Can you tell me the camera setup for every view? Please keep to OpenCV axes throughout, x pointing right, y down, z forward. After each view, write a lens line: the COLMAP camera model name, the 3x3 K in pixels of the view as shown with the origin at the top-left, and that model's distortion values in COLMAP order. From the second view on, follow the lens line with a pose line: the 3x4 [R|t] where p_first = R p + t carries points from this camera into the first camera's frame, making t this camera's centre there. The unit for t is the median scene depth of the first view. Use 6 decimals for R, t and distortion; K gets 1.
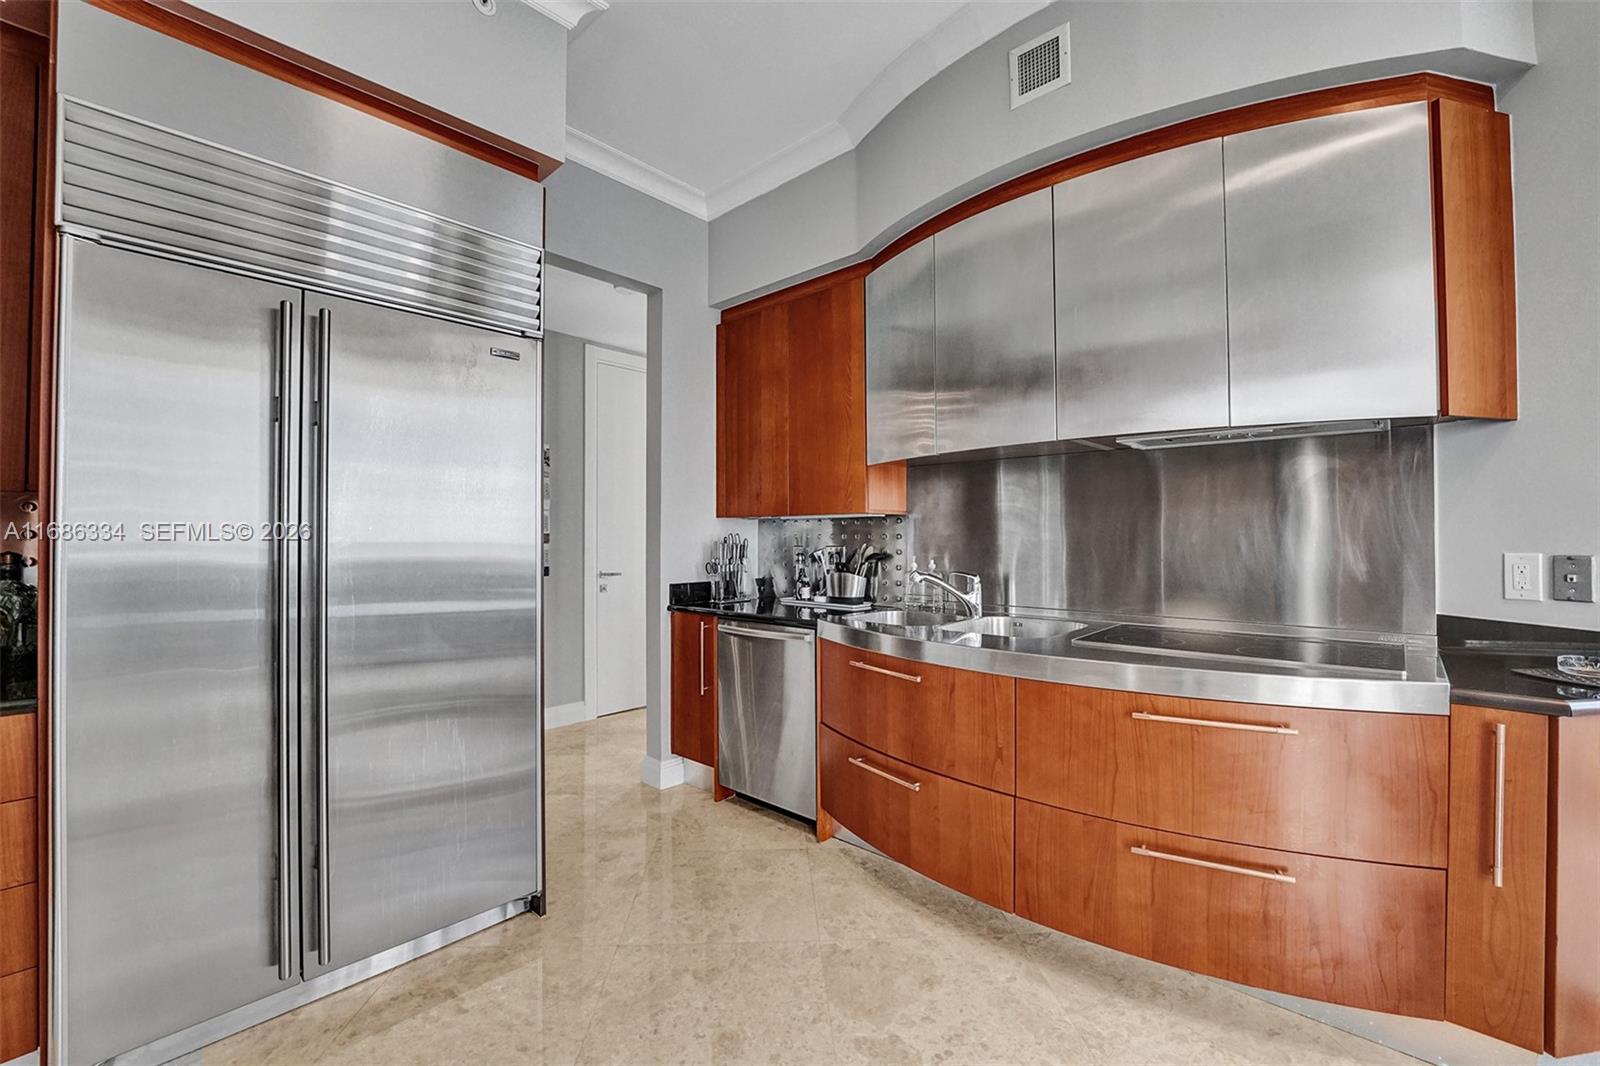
lens RADIAL K [[677.6, 0, 793.1], [0, 677.6, 528.1], [0, 0, 1]] dist [-0.000042, 0.000003]
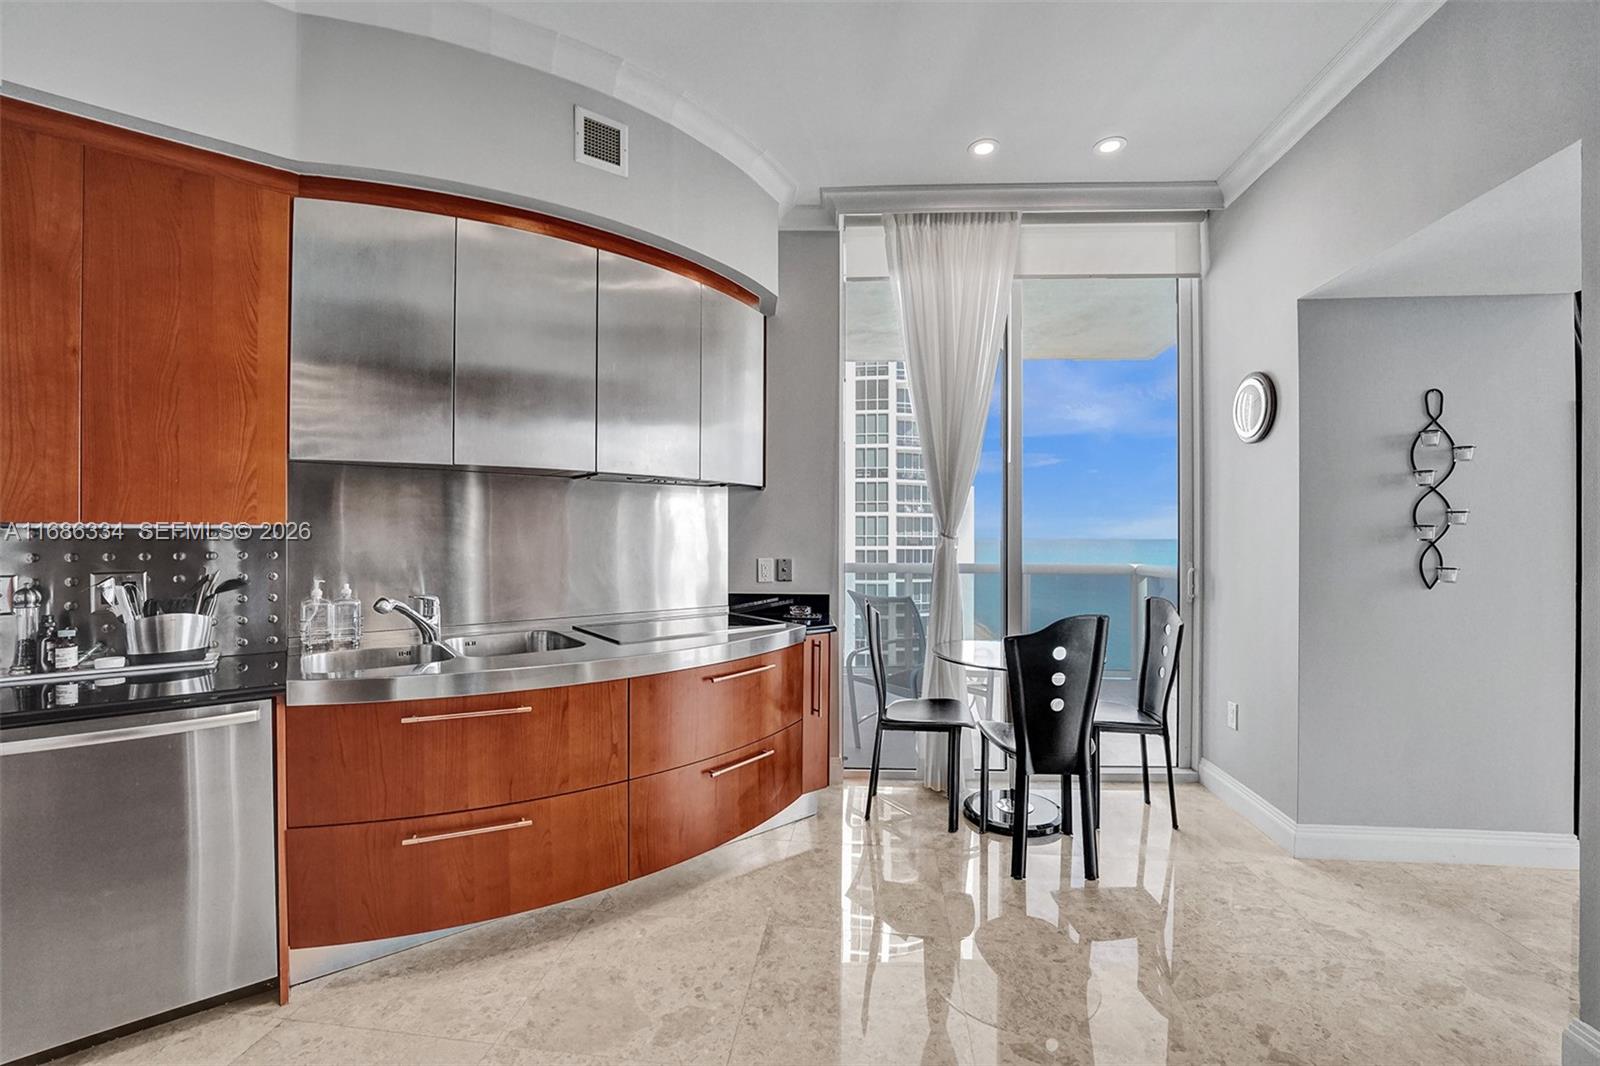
lens RADIAL K [[658.9, 0, 800.0], [0, 658.9, 533.0], [0, 0, 1]] dist [-0.020195, 0.000225]
pose [[0.135246, 0.010972, 0.990751, -0.498283], [-0.013252, 0.999869, -0.009264, -0.013825], [-0.990723, -0.011876, 0.135374, 0.365848]]
